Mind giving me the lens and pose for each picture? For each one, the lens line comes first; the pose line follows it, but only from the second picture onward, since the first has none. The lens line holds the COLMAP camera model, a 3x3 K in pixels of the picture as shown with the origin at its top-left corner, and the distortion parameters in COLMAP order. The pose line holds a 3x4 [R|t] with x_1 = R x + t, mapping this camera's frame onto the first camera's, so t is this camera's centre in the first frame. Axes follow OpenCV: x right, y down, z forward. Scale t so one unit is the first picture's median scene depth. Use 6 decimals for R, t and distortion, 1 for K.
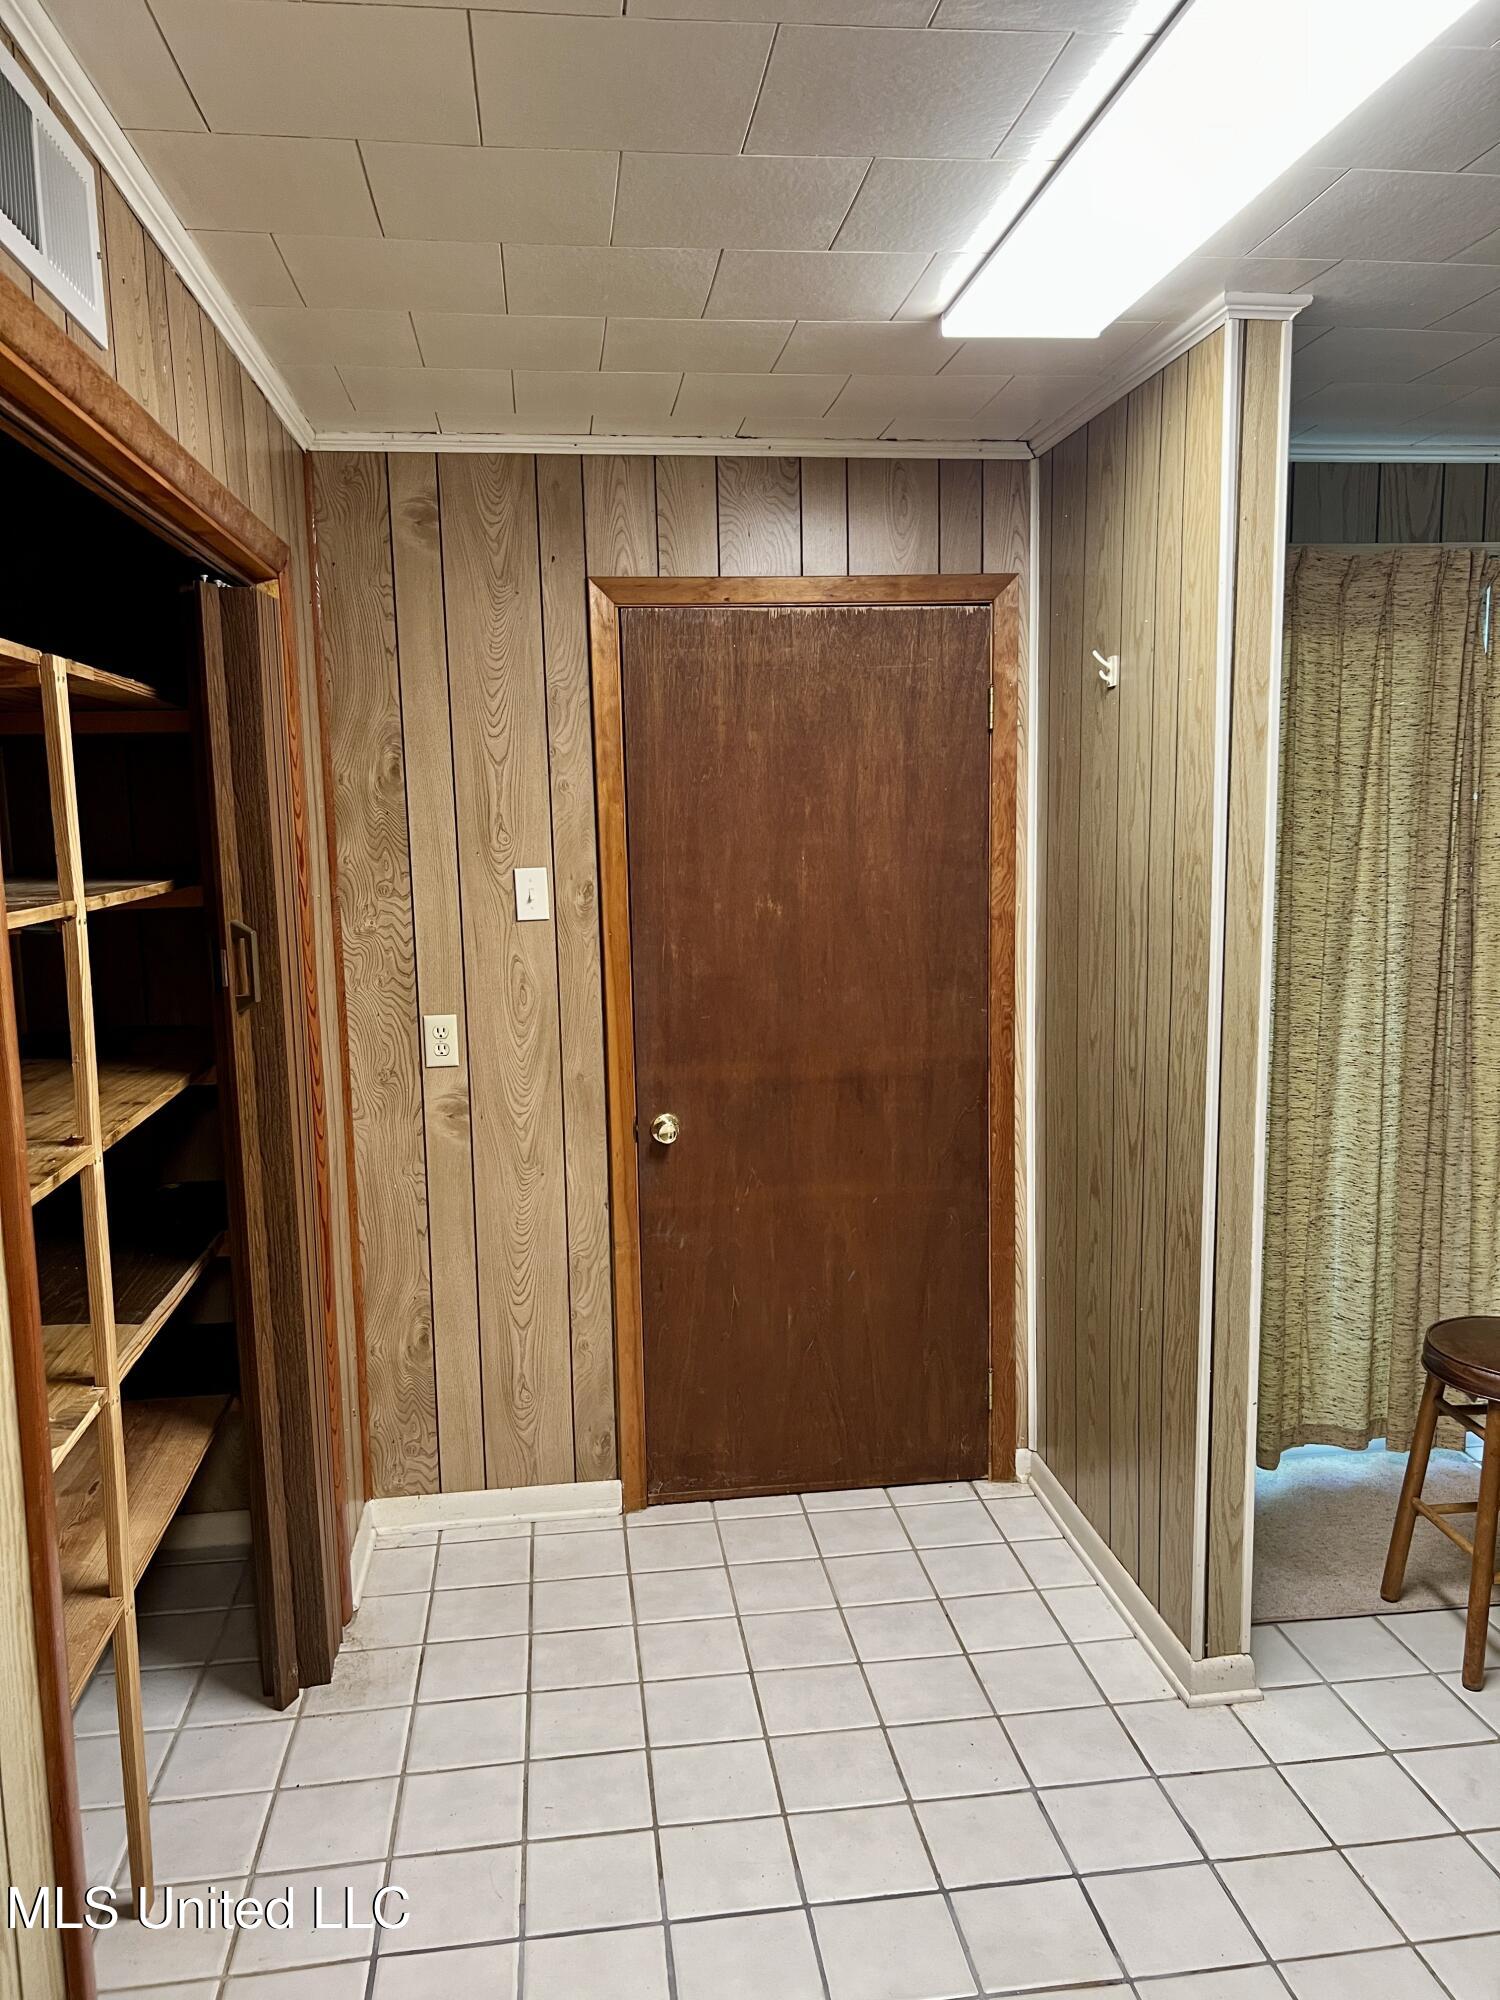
lens RADIAL K [[1494.4, 0, 753.2], [0, 1494.4, 1005.5], [0, 0, 1]] dist [0.053900, -0.075268]
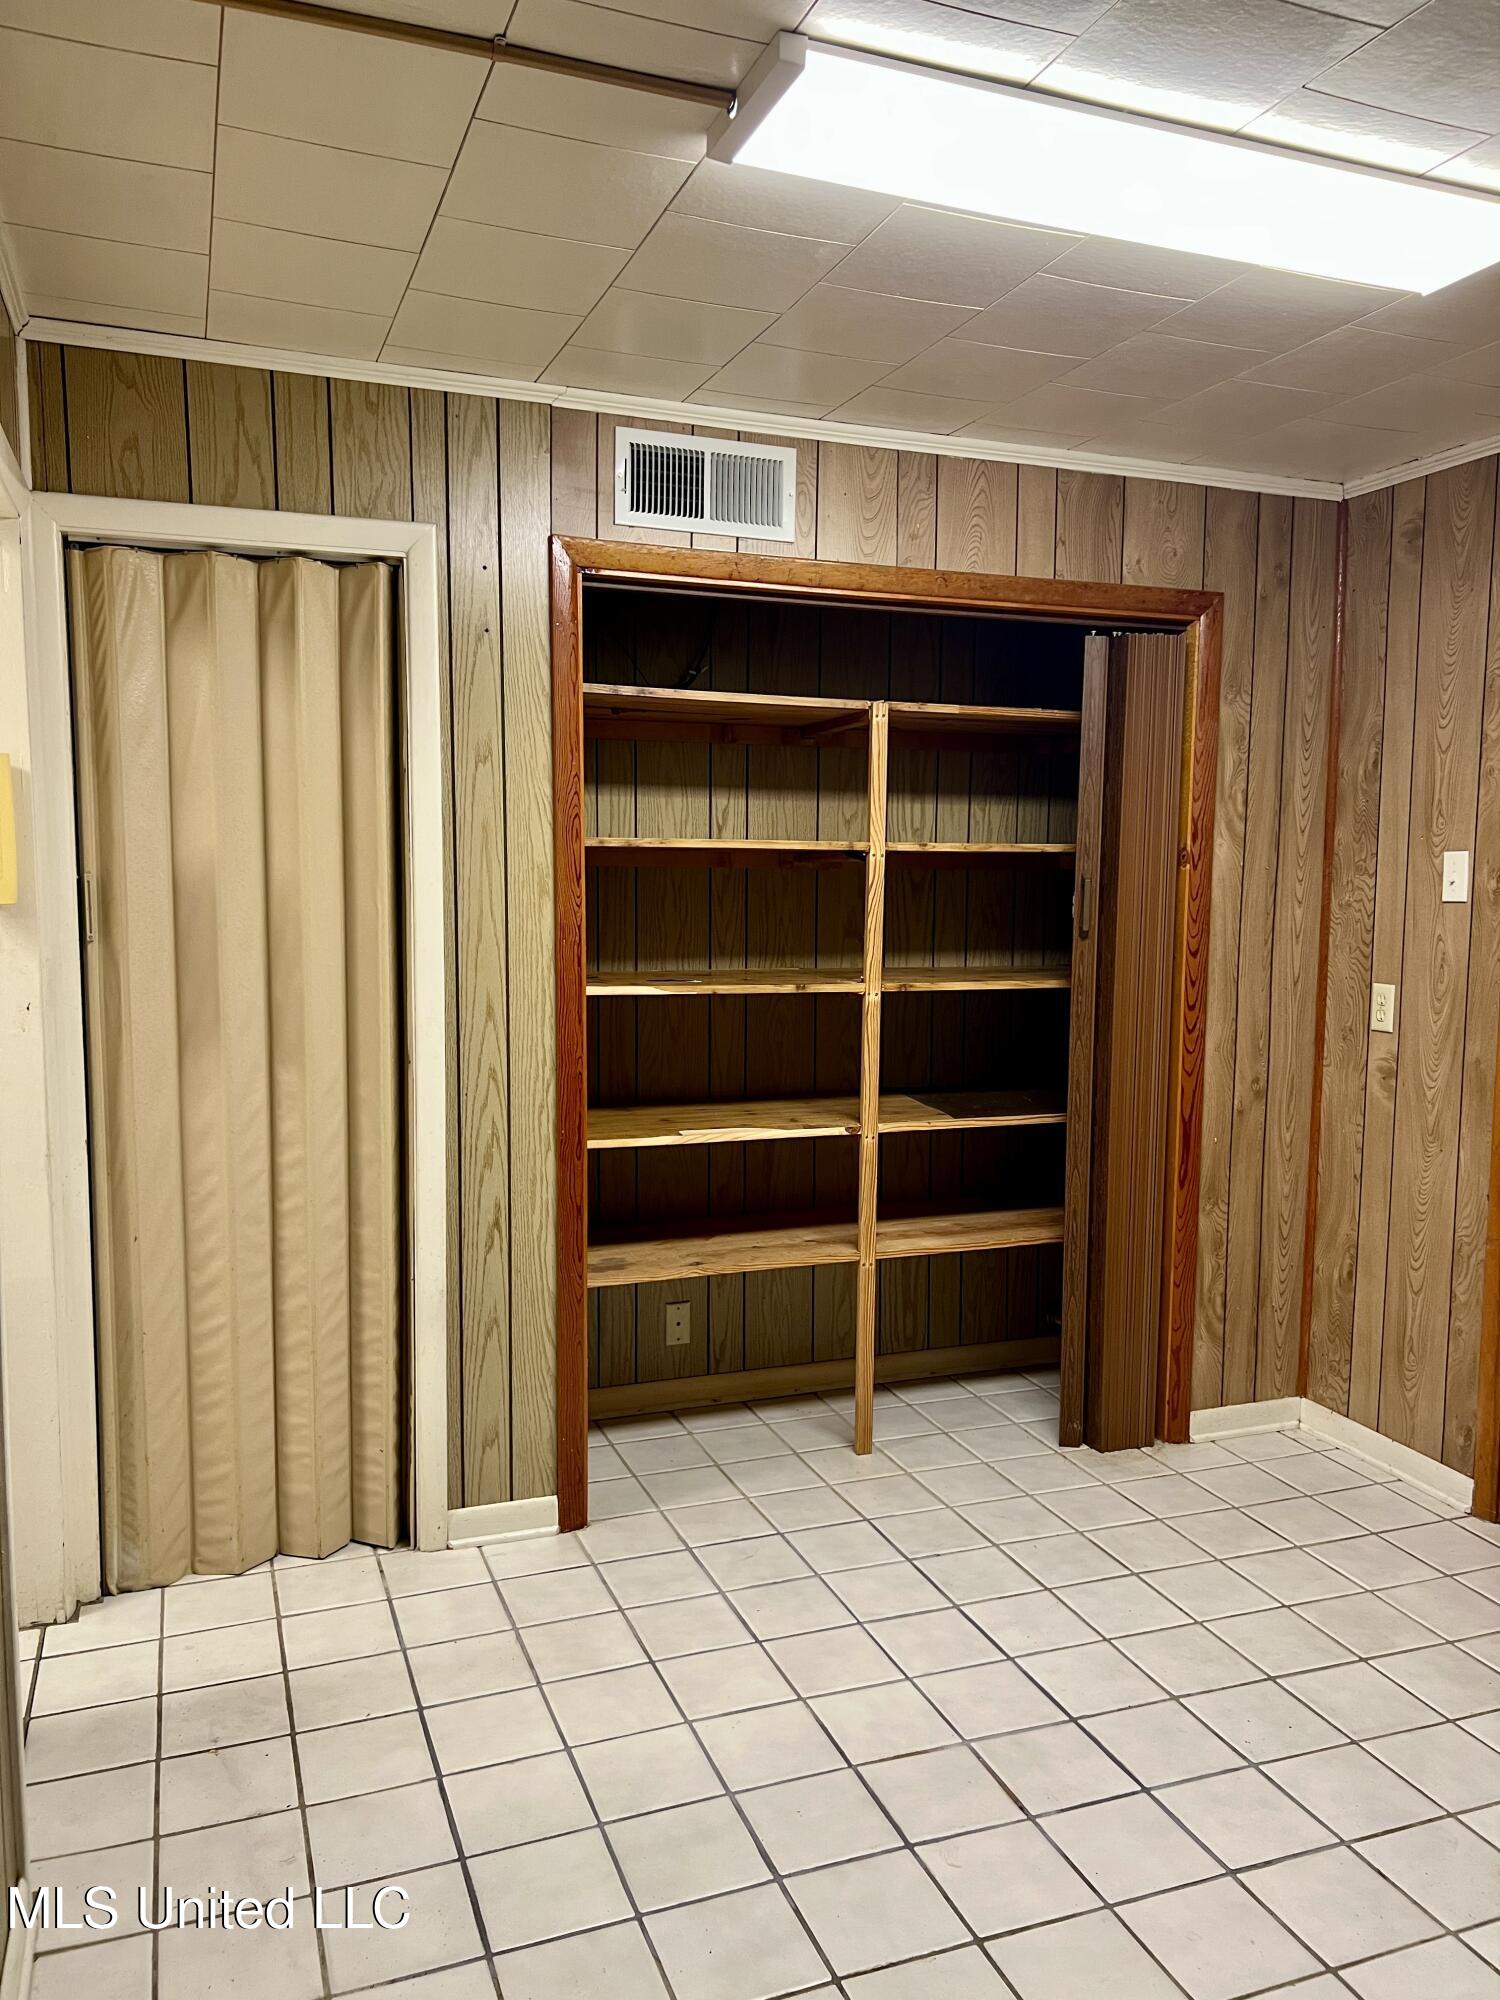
lens RADIAL K [[1494.4, 0, 767.7], [0, 1494.4, 992.5], [0, 0, 1]] dist [0.053900, -0.075268]
pose [[0.241478, 0.108961, -0.964270, 0.721748], [-0.142900, 0.986836, 0.075725, -0.006321], [0.959827, 0.119508, 0.253869, 0.275378]]
